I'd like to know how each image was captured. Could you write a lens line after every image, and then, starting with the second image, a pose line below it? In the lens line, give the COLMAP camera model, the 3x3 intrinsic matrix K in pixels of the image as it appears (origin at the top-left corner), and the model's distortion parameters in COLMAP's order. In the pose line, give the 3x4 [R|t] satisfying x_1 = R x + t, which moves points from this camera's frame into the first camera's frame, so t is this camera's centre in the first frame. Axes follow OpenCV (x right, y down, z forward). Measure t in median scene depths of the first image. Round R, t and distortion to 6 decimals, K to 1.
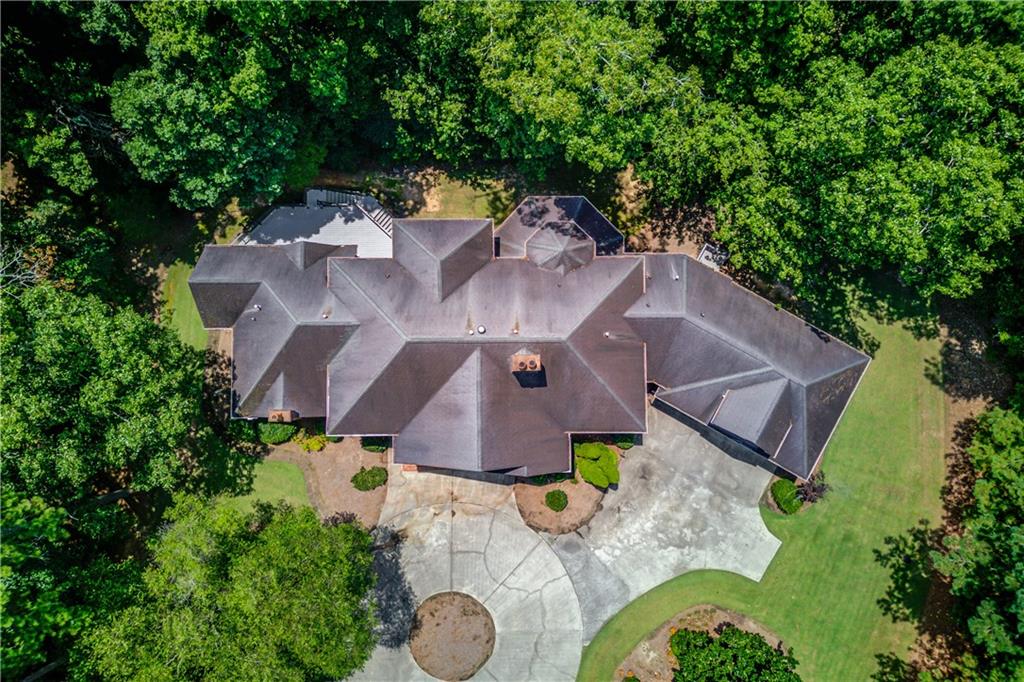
lens RADIAL K [[718.5, 0, 510.3], [0, 718.5, 333.5], [0, 0, 1]] dist [0.063415, -0.024700]
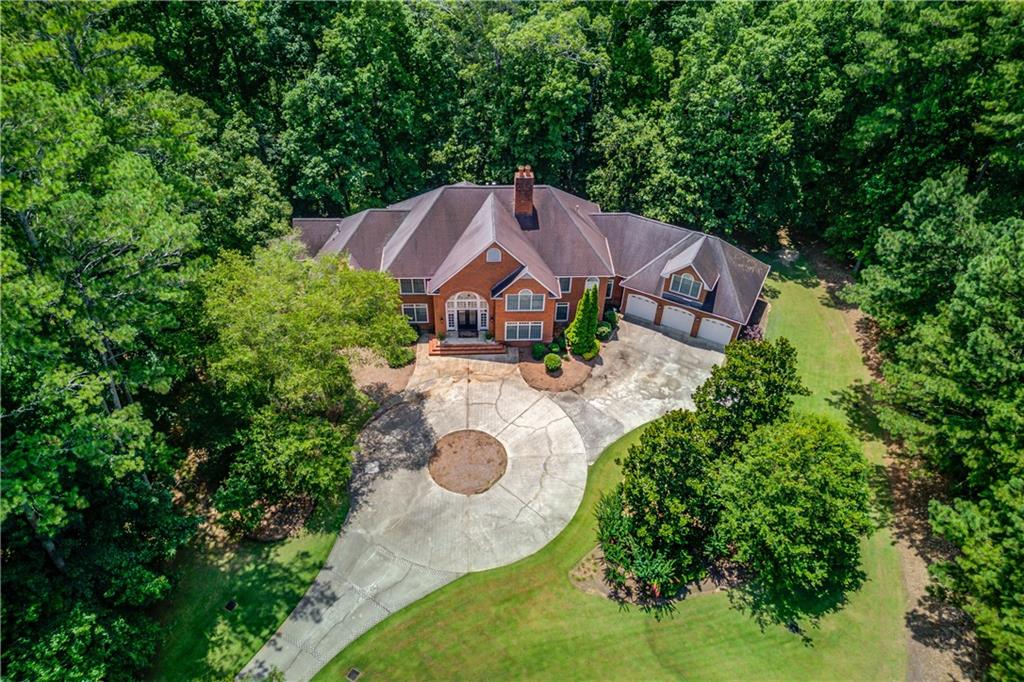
lens RADIAL K [[718.5, 0, 510.7], [0, 718.5, 340.8], [0, 0, 1]] dist [0.063415, -0.024700]
pose [[0.999349, -0.026428, 0.024544, -0.037327], [0.036056, 0.714780, -0.698419, 1.045404], [0.000914, 0.698850, 0.715268, 0.095323]]
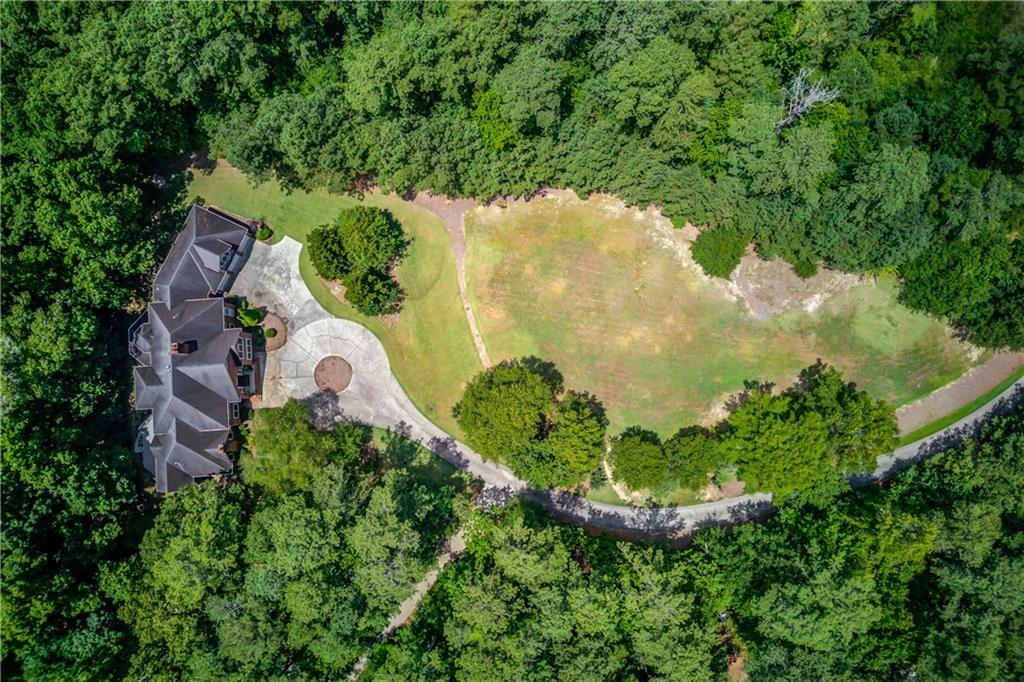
lens RADIAL K [[718.5, 0, 514.1], [0, 718.5, 345.2], [0, 0, 1]] dist [0.063415, -0.024700]
pose [[-0.066734, -0.996924, 0.041110, -0.121391], [0.996774, -0.064769, 0.047408, 0.889904], [-0.044599, 0.044141, 0.998029, -1.329829]]
